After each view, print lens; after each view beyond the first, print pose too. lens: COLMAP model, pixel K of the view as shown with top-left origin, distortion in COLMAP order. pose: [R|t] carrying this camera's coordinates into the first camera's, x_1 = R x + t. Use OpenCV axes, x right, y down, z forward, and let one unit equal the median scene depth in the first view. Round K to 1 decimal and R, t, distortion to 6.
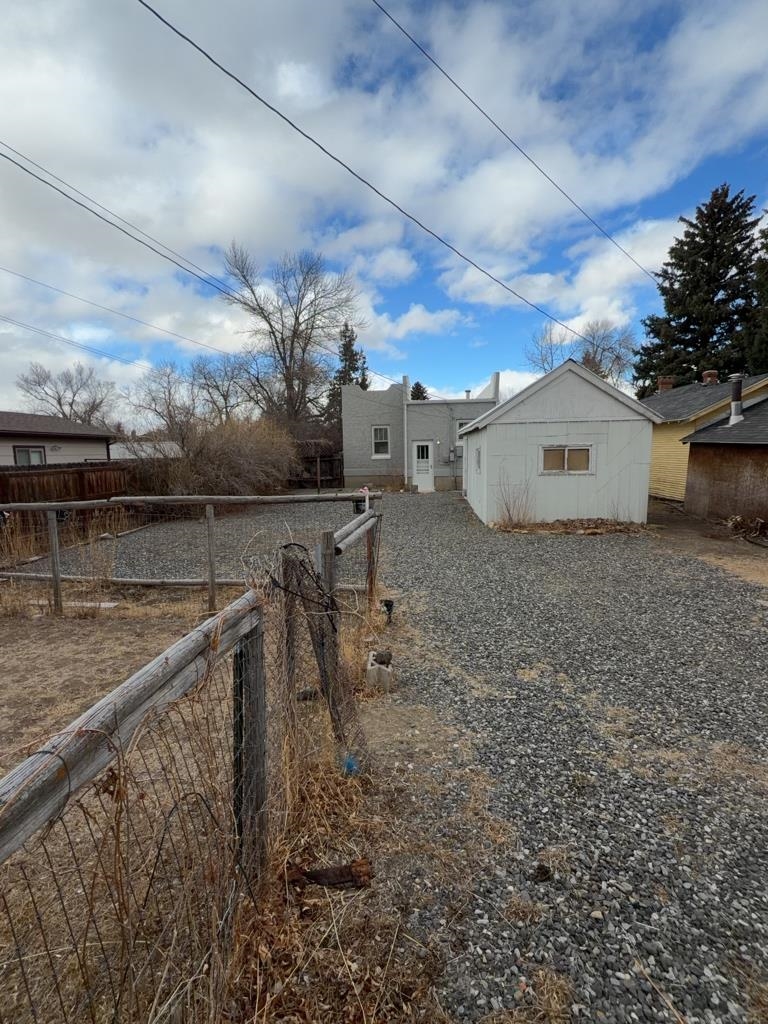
lens RADIAL K [[509.6, 0, 384.2], [0, 509.6, 511.2], [0, 0, 1]] dist [-0.000740, -0.000135]
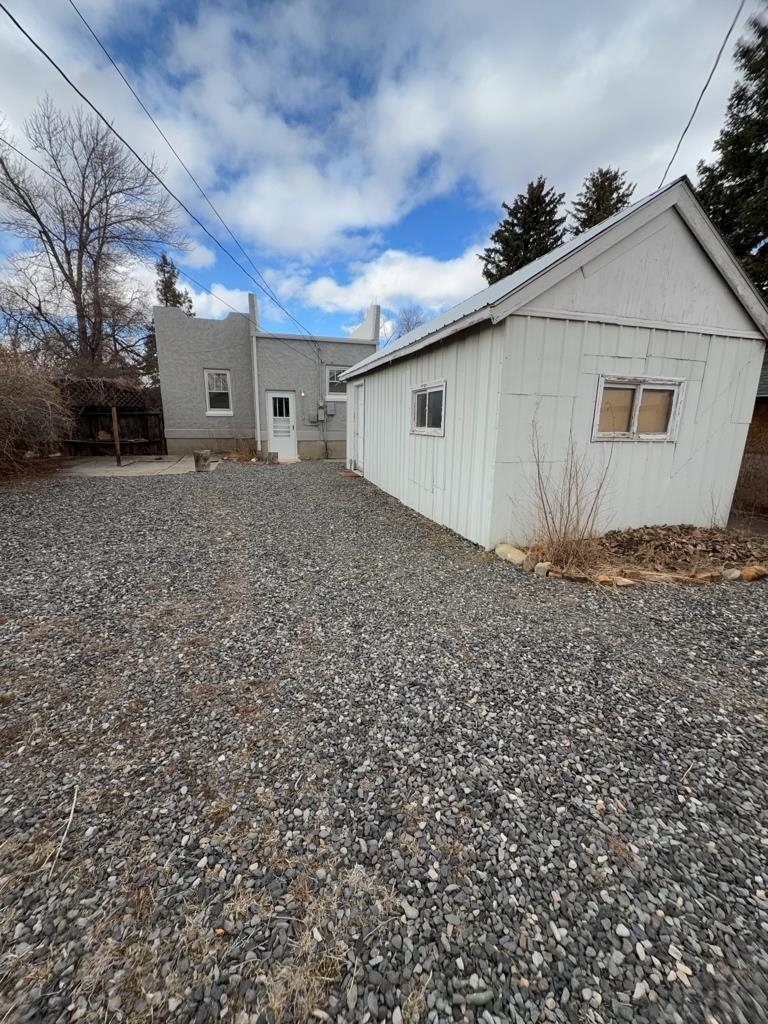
lens RADIAL K [[408.3, 0, 386.0], [0, 408.3, 513.7], [0, 0, 1]] dist [-0.004796, 0.000121]
pose [[0.926796, -0.049544, 0.372283, -0.011199], [0.009815, 0.994117, 0.107866, -0.024870], [-0.375437, -0.096316, 0.921830, 0.382541]]
